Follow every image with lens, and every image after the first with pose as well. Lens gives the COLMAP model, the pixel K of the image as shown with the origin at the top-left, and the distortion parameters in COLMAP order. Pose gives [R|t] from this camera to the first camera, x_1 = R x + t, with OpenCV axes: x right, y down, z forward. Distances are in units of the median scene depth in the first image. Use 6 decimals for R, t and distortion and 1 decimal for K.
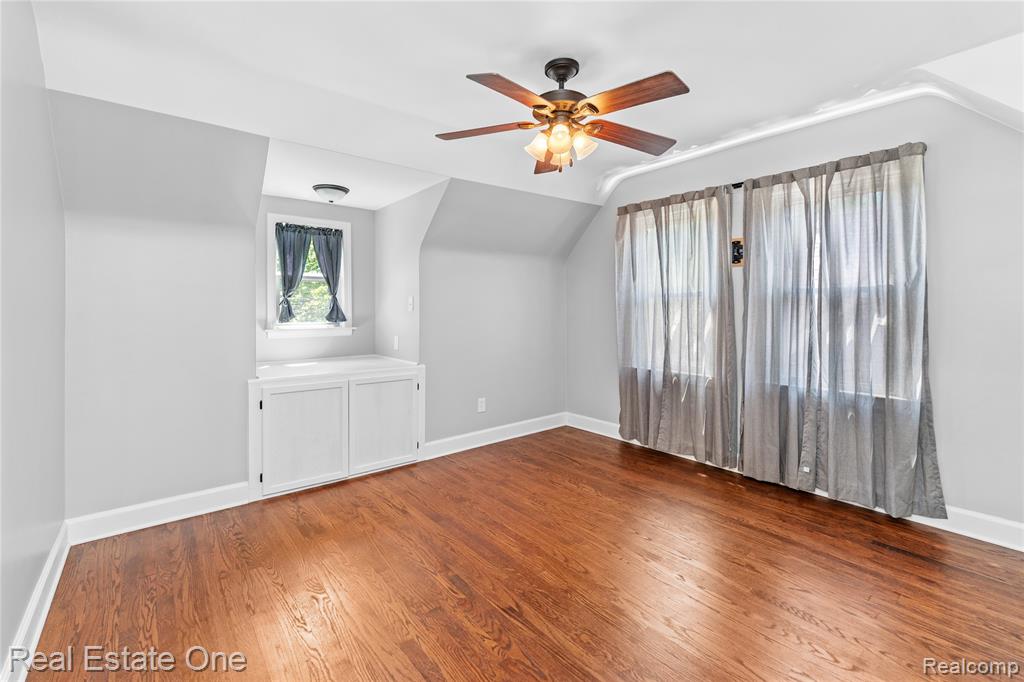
lens RADIAL K [[444.2, 0, 514.0], [0, 444.2, 311.2], [0, 0, 1]] dist [0.001186, 0.000083]
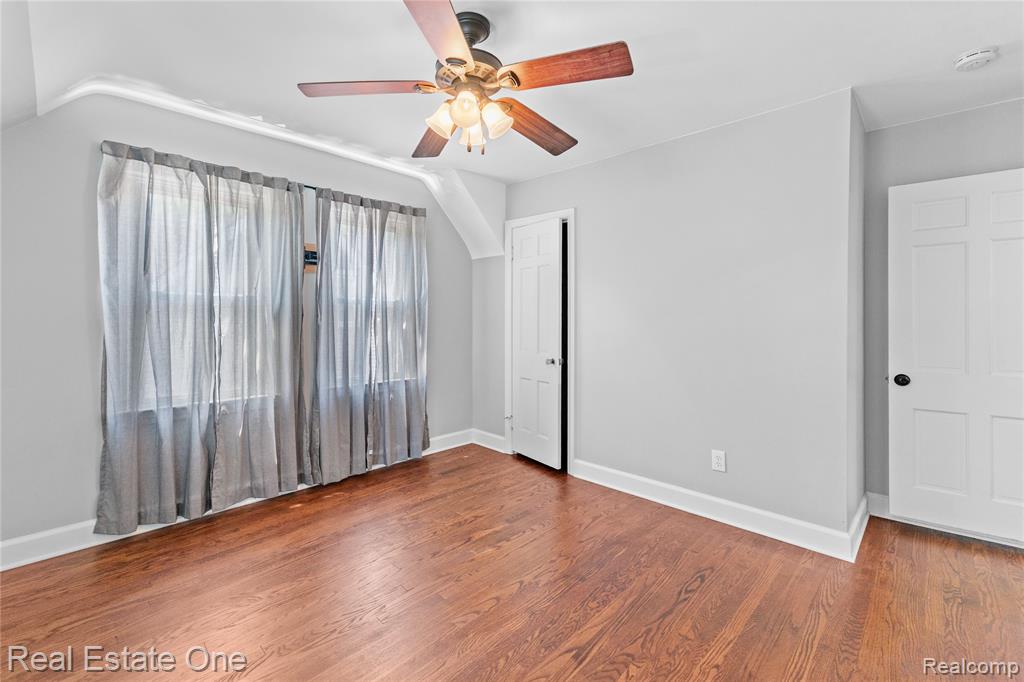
lens RADIAL K [[422.3, 0, 510.3], [0, 422.3, 321.0], [0, 0, 1]] dist [0.000627, -0.000080]
pose [[-0.100700, -0.005447, 0.994902, -0.529593], [0.002643, 0.999980, 0.005742, -0.000969], [-0.994913, 0.003208, -0.100684, 0.778681]]
